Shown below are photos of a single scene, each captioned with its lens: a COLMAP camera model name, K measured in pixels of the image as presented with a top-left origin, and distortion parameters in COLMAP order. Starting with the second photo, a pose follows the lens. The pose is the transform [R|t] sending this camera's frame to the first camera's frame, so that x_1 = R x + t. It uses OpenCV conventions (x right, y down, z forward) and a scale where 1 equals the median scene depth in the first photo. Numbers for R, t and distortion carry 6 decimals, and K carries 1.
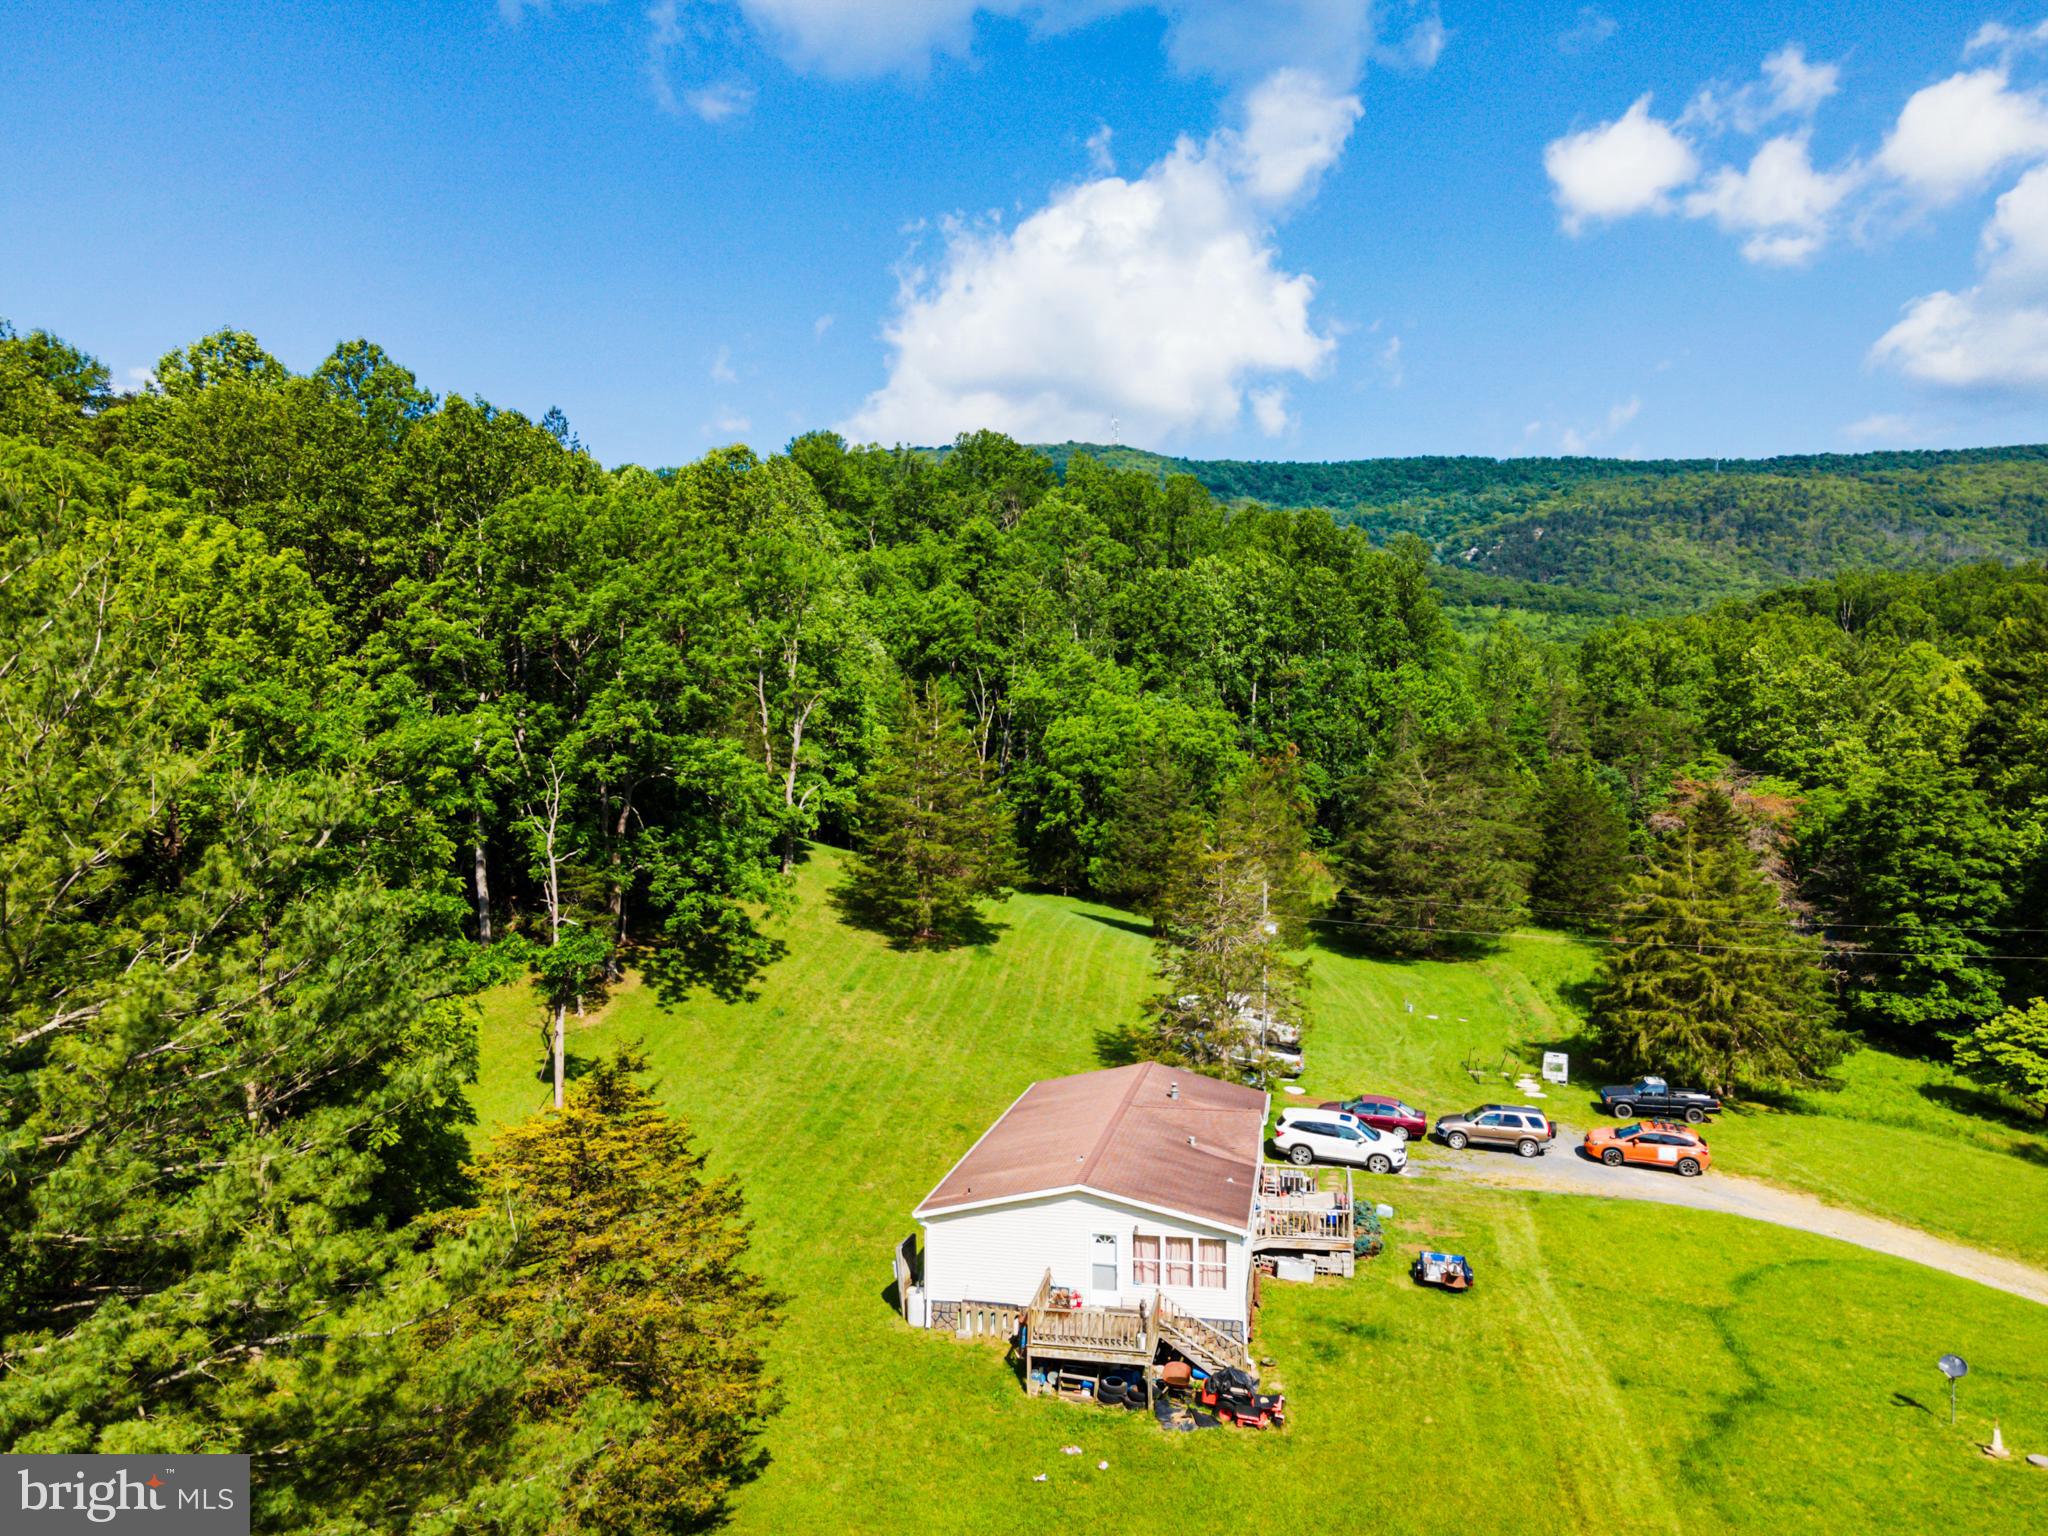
lens RADIAL K [[1538.7, 0, 1024.0], [0, 1538.7, 768.0], [0, 0, 1]] dist [0.063016, 0.004261]
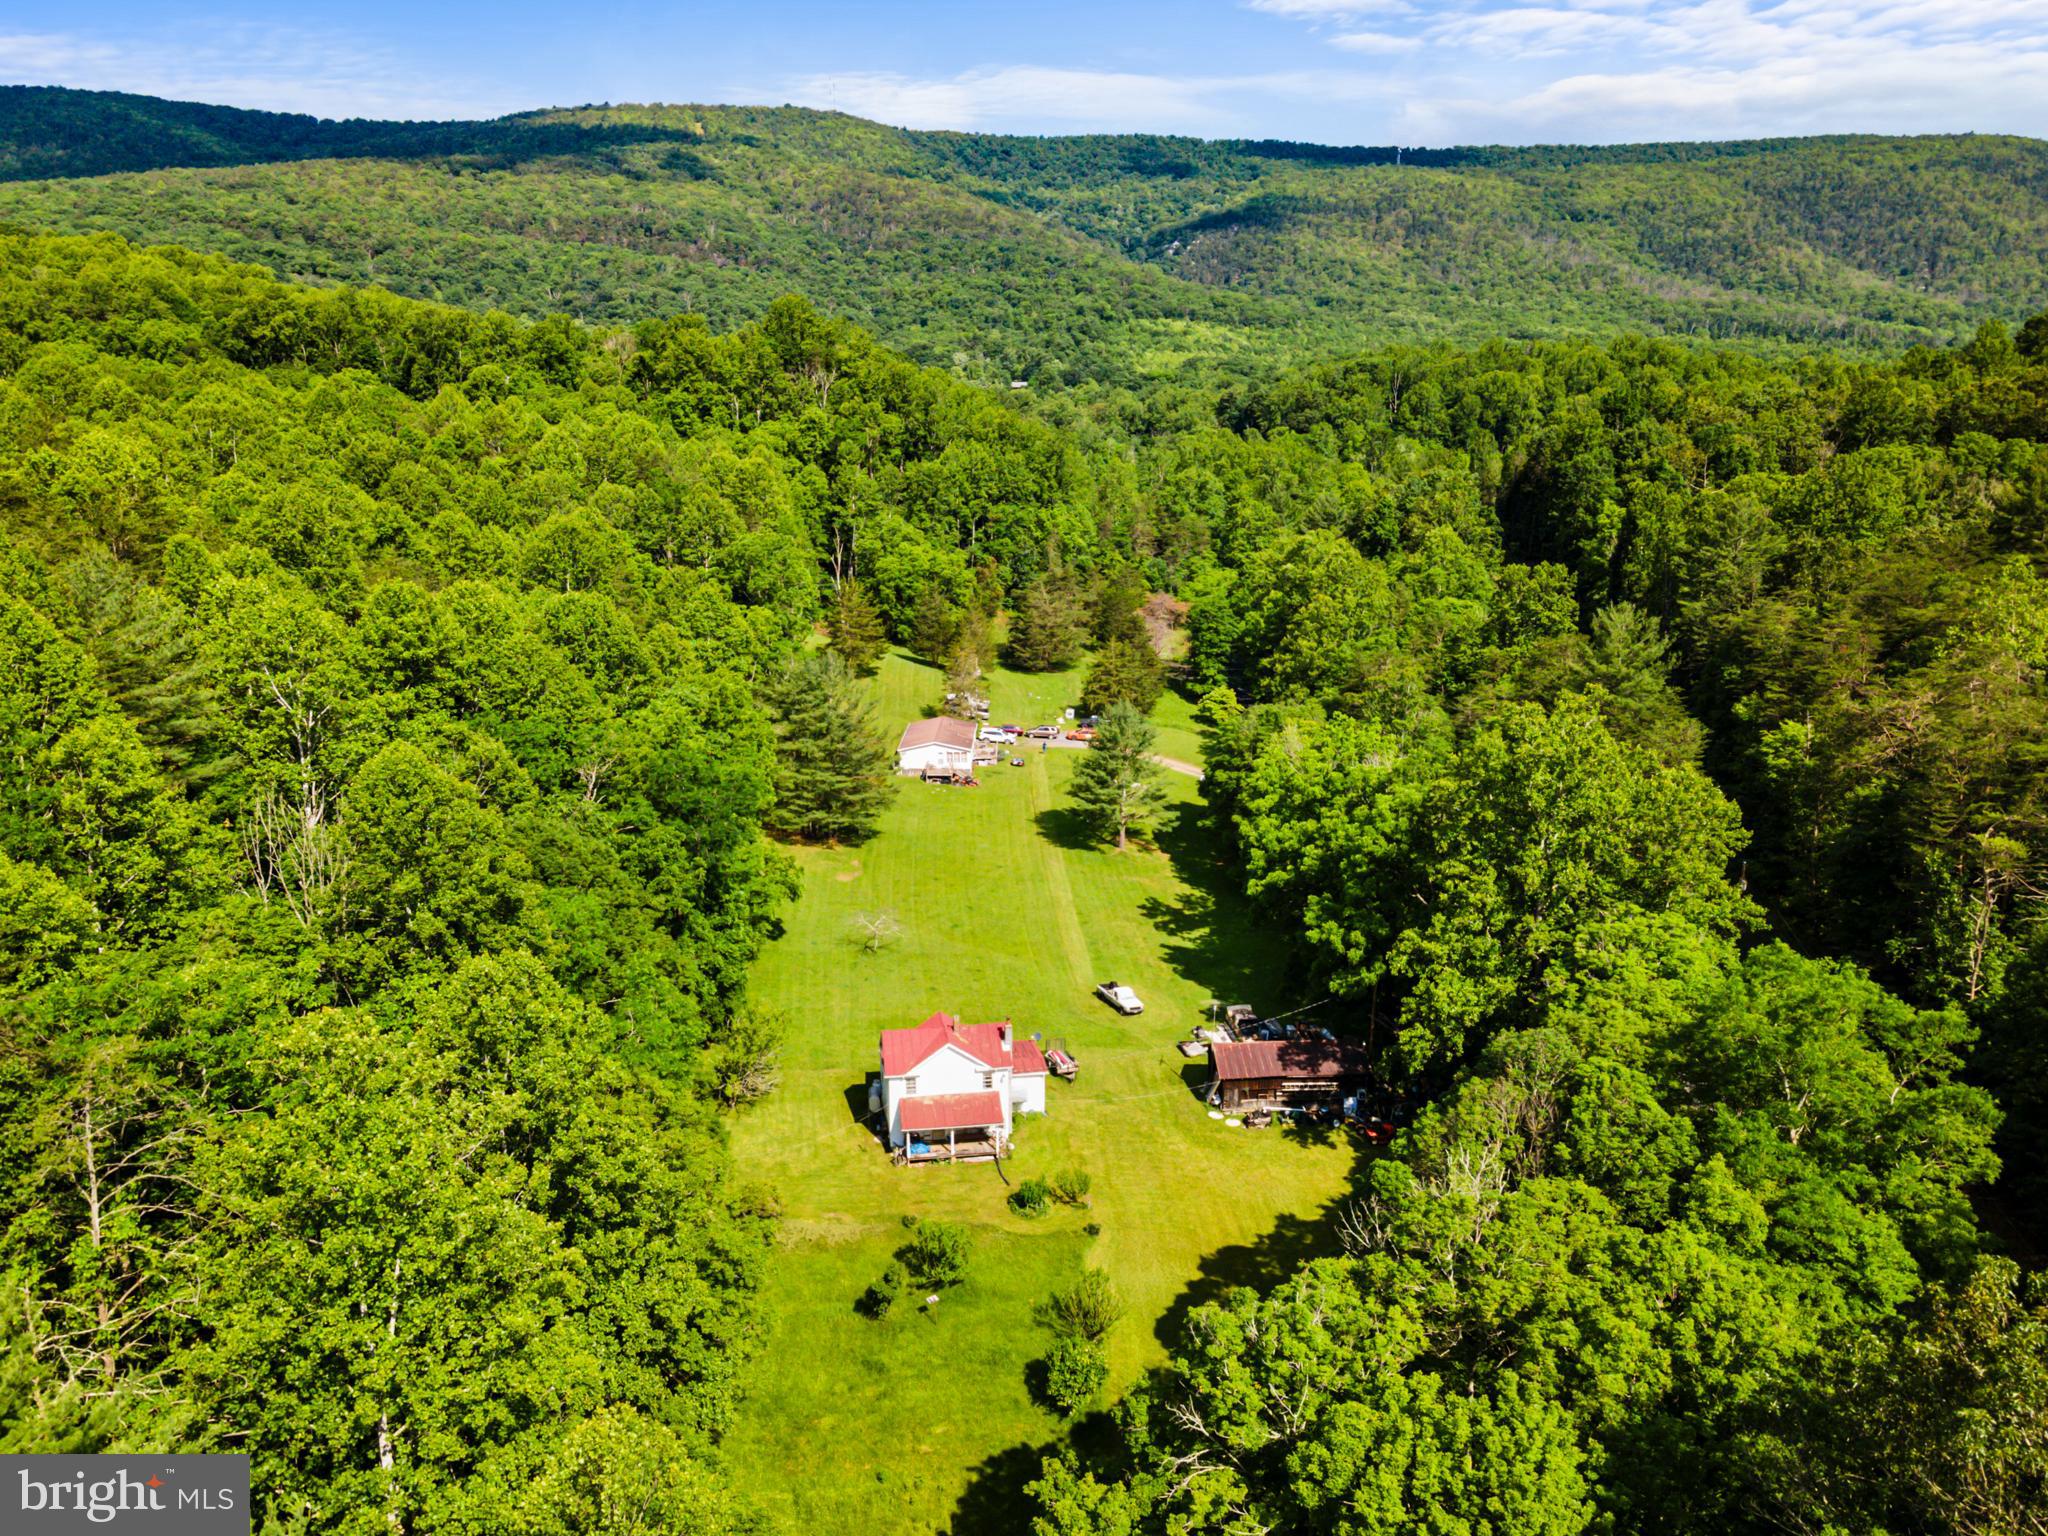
lens RADIAL K [[1538.7, 0, 1024.0], [0, 1538.7, 768.0], [0, 0, 1]] dist [0.063016, 0.004261]
pose [[0.983923, -0.034066, 0.175312, -0.020093], [-0.004283, 0.976855, 0.213860, -0.024938], [-0.178540, -0.211172, 0.961005, -0.136379]]
